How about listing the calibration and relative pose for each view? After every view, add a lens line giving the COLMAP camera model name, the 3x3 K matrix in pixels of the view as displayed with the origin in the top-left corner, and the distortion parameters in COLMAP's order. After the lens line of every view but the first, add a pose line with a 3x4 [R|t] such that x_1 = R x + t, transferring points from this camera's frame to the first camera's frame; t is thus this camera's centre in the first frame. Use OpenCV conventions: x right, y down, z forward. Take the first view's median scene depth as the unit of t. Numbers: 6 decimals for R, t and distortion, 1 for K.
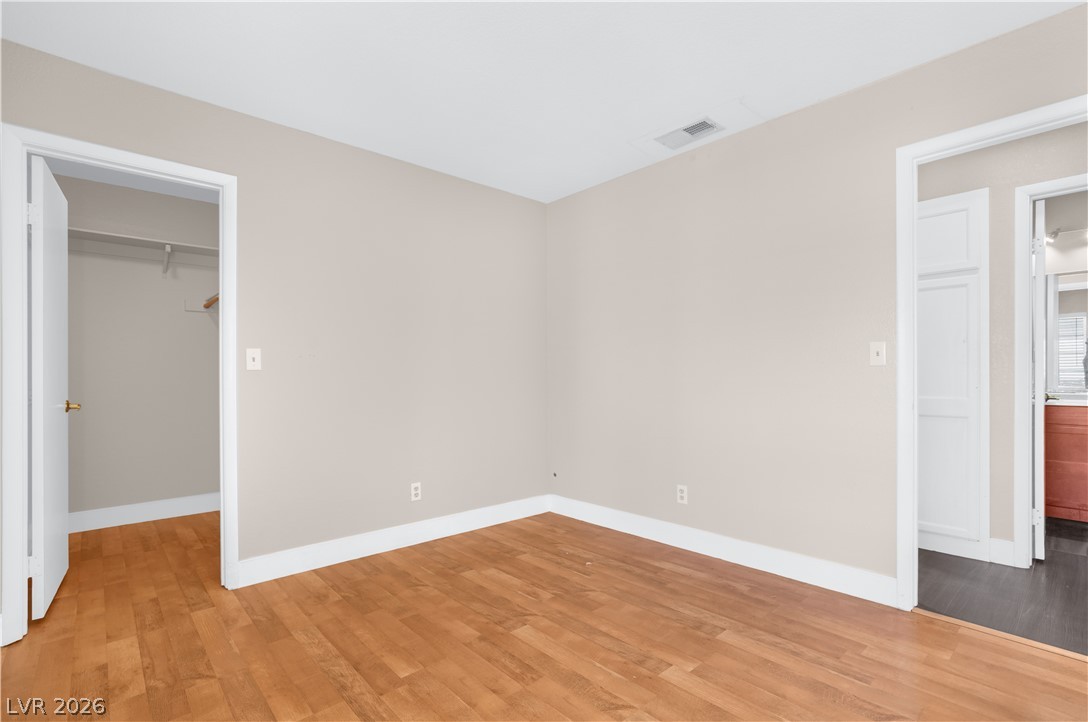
lens RADIAL K [[502.8, 0, 539.5], [0, 502.8, 359.6], [0, 0, 1]] dist [-0.049968, 0.027374]
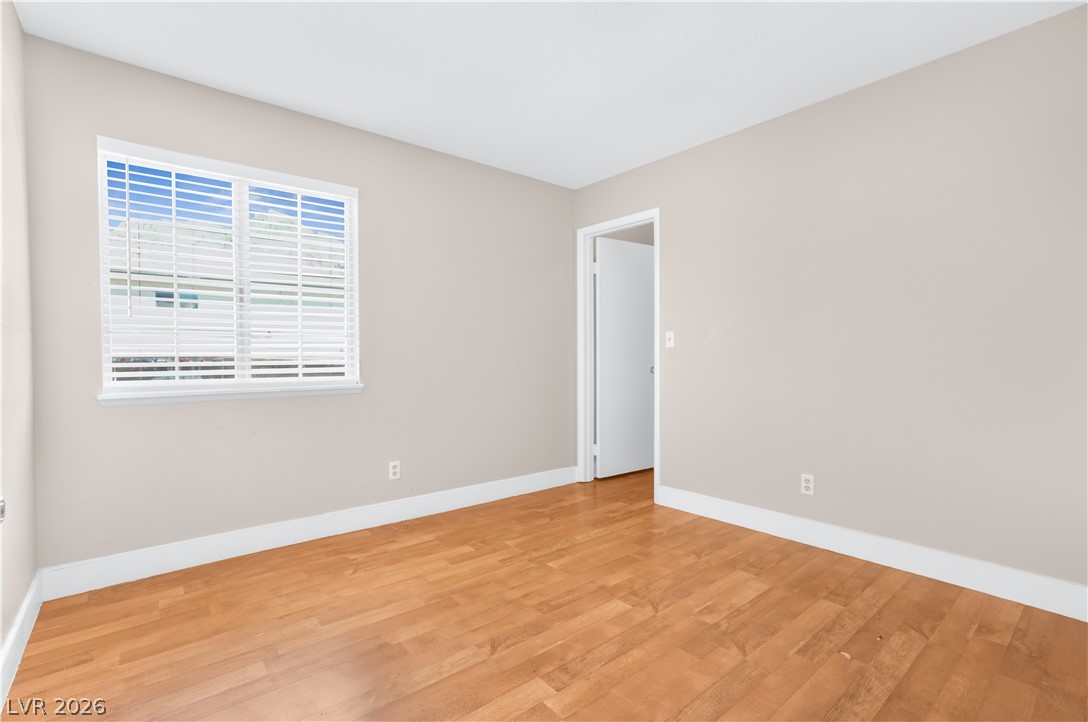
lens RADIAL K [[502.0, 0, 545.8], [0, 502.0, 343.1], [0, 0, 1]] dist [0.000947, 0.000405]
pose [[-0.021353, -0.014026, -0.999674, 0.844282], [0.036826, 0.999212, -0.014806, 0.018249], [0.999094, -0.037130, -0.020820, 0.748609]]
